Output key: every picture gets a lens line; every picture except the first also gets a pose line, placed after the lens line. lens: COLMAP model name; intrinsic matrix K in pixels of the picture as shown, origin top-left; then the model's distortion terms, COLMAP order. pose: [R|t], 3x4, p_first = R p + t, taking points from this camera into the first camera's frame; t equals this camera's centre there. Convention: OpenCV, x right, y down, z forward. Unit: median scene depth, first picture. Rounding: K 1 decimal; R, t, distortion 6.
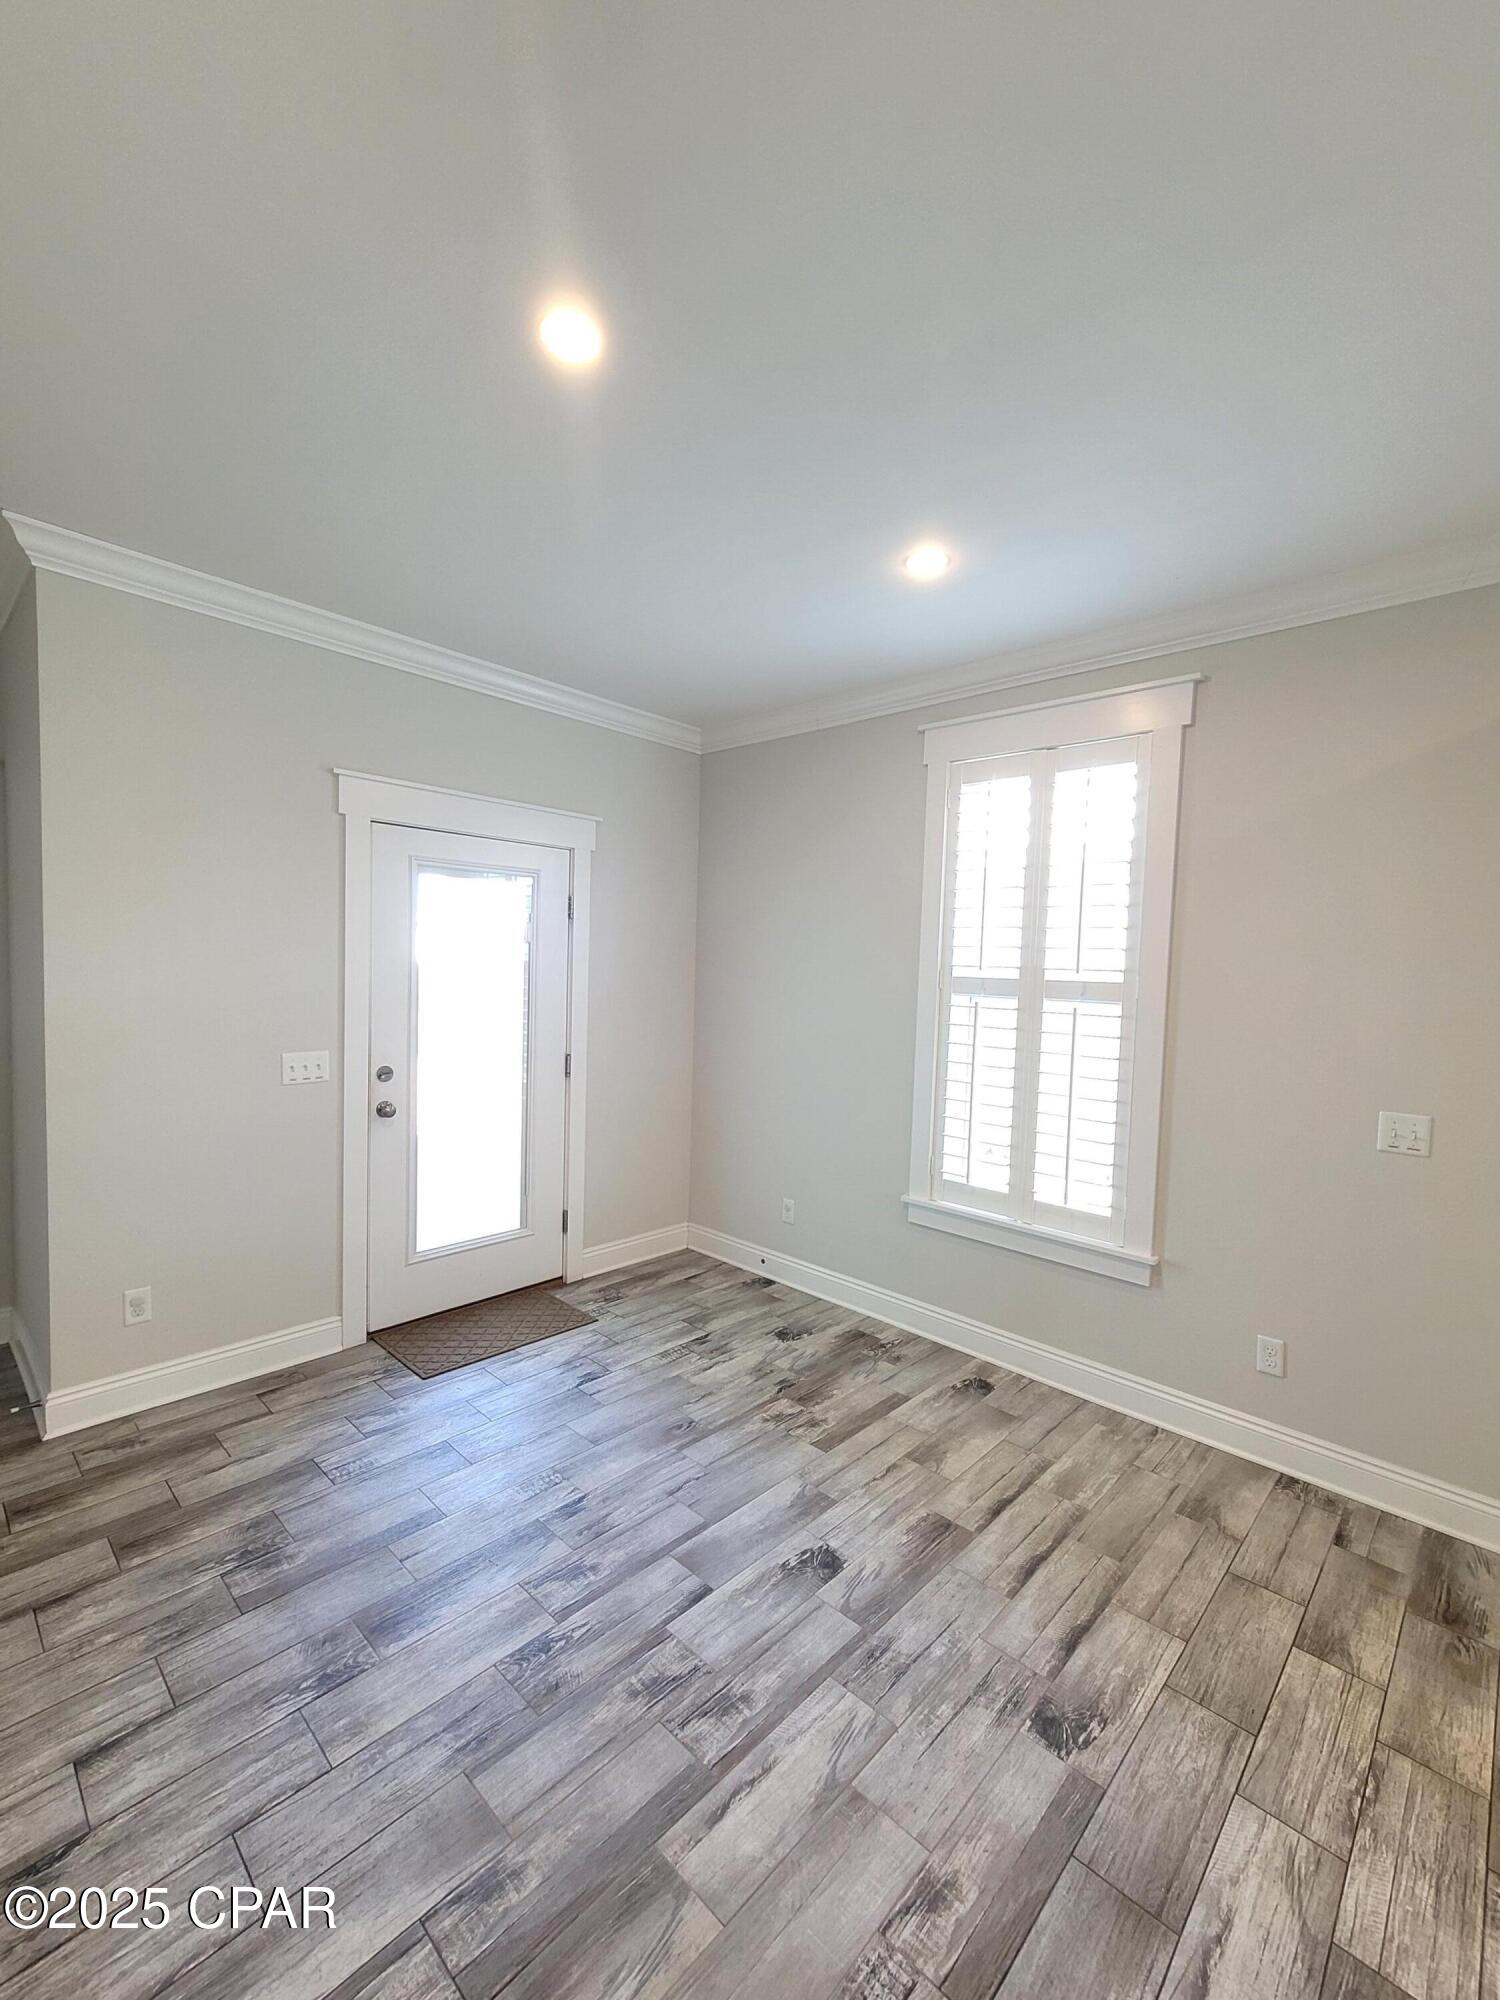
lens RADIAL K [[861.2, 0, 736.4], [0, 861.2, 994.5], [0, 0, 1]] dist [0.004435, 0.000979]
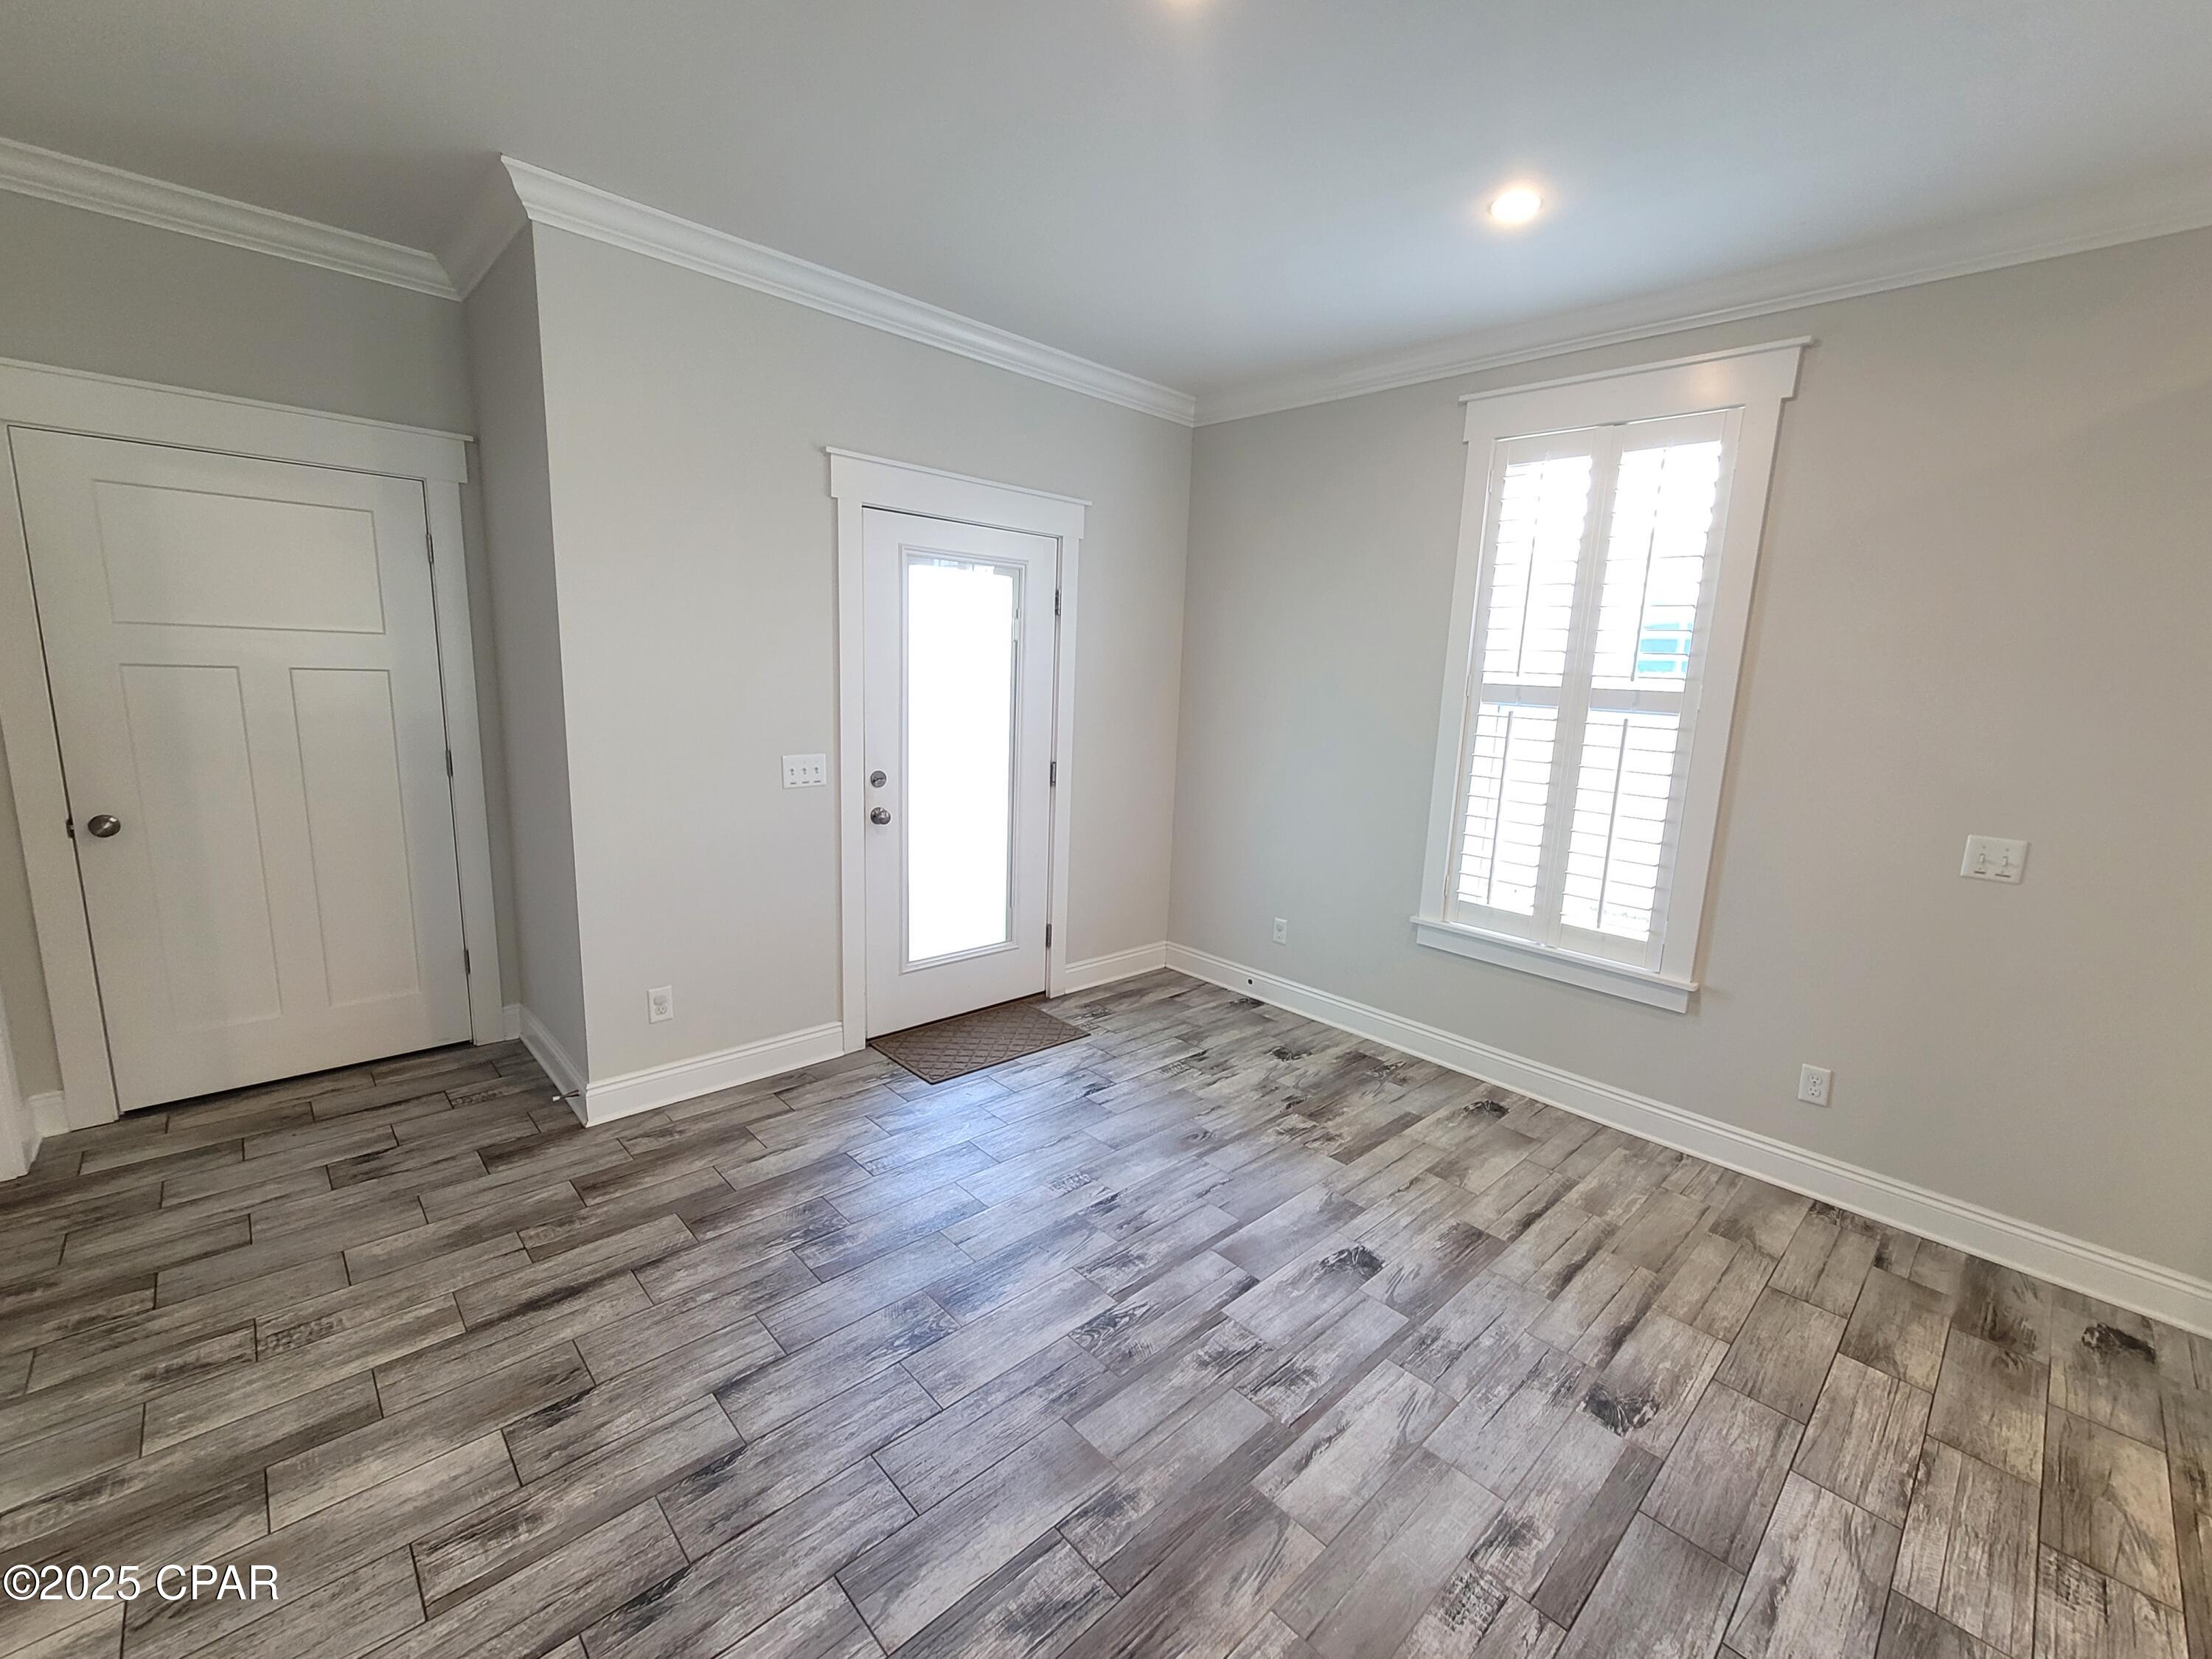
lens RADIAL K [[952.5, 0, 1121.1], [0, 952.5, 818.3], [0, 0, 1]] dist [0.004435, 0.000979]
pose [[0.999016, 0.017285, -0.040834, -0.143969], [-0.012124, 0.992283, 0.123398, 0.002350], [0.042652, -0.122782, 0.991517, -0.063979]]
